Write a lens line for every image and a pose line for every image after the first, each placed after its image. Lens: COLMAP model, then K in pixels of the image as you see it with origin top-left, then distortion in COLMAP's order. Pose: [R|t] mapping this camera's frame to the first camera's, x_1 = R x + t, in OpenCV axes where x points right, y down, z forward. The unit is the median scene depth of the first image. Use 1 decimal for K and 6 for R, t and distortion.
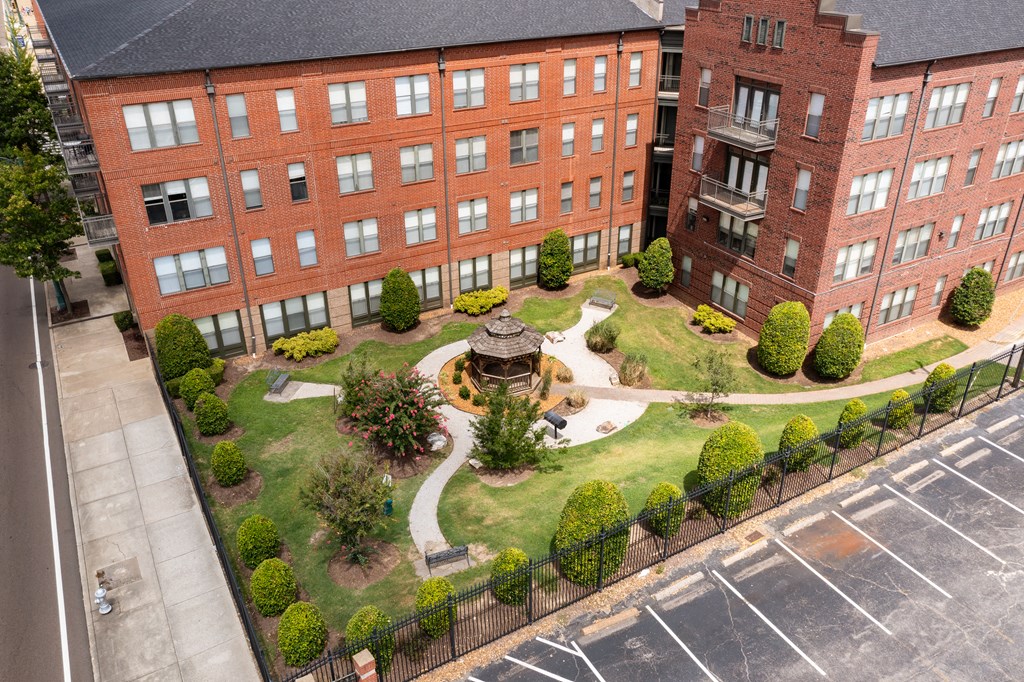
lens RADIAL K [[791.1, 0, 517.1], [0, 791.1, 336.7], [0, 0, 1]] dist [-0.007658, -0.004124]
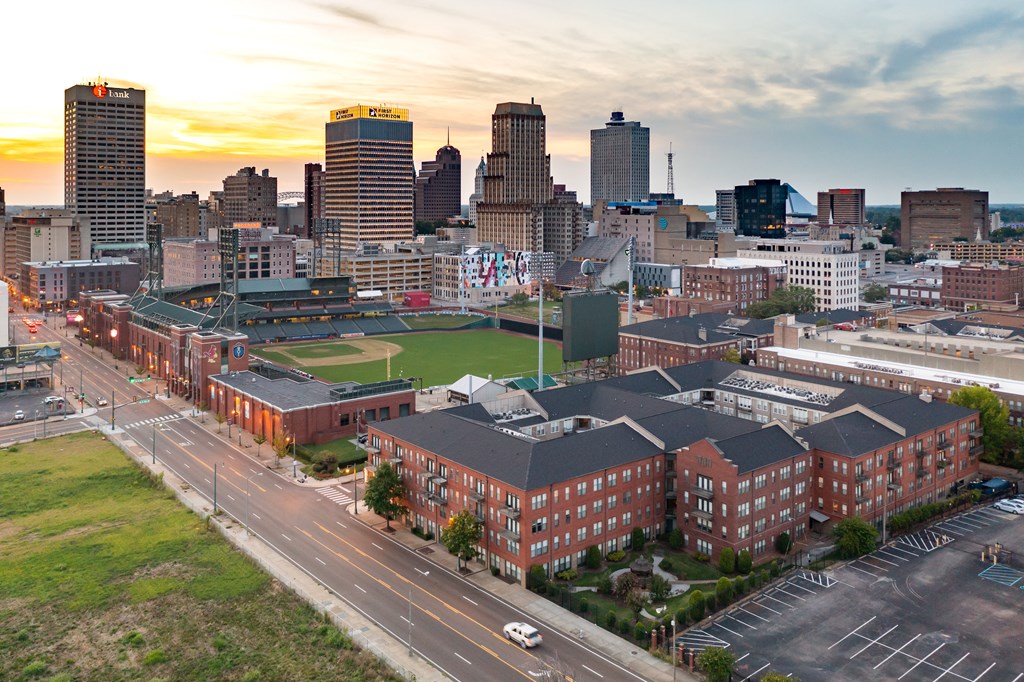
lens RADIAL K [[824.8, 0, 507.3], [0, 824.8, 211.6], [0, 0, 1]] dist [-0.013498, 0.002386]
pose [[0.988163, 0.001003, 0.153403, -0.978371], [0.070806, 0.884110, -0.461884, 0.216169], [-0.136088, 0.467278, 0.873574, -2.263920]]
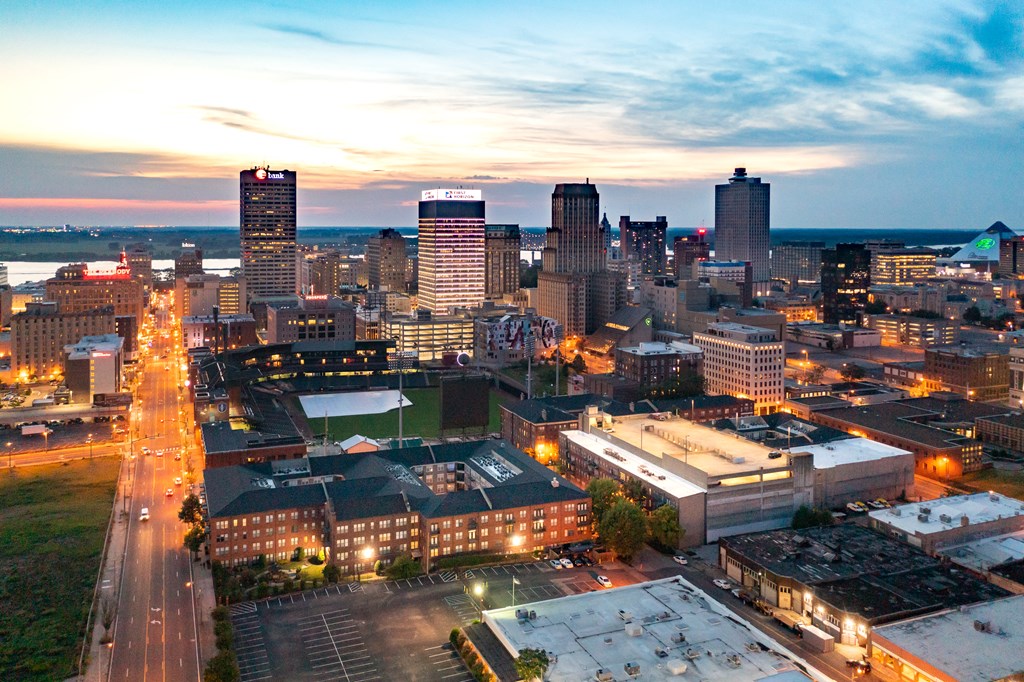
lens RADIAL K [[824.8, 0, 513.8], [0, 824.8, 249.3], [0, 0, 1]] dist [-0.013498, 0.002386]
pose [[0.991510, 0.007614, -0.129809, 2.188312], [-0.065337, 0.892284, -0.446721, 0.438312], [0.112425, 0.451409, 0.885206, -4.496036]]
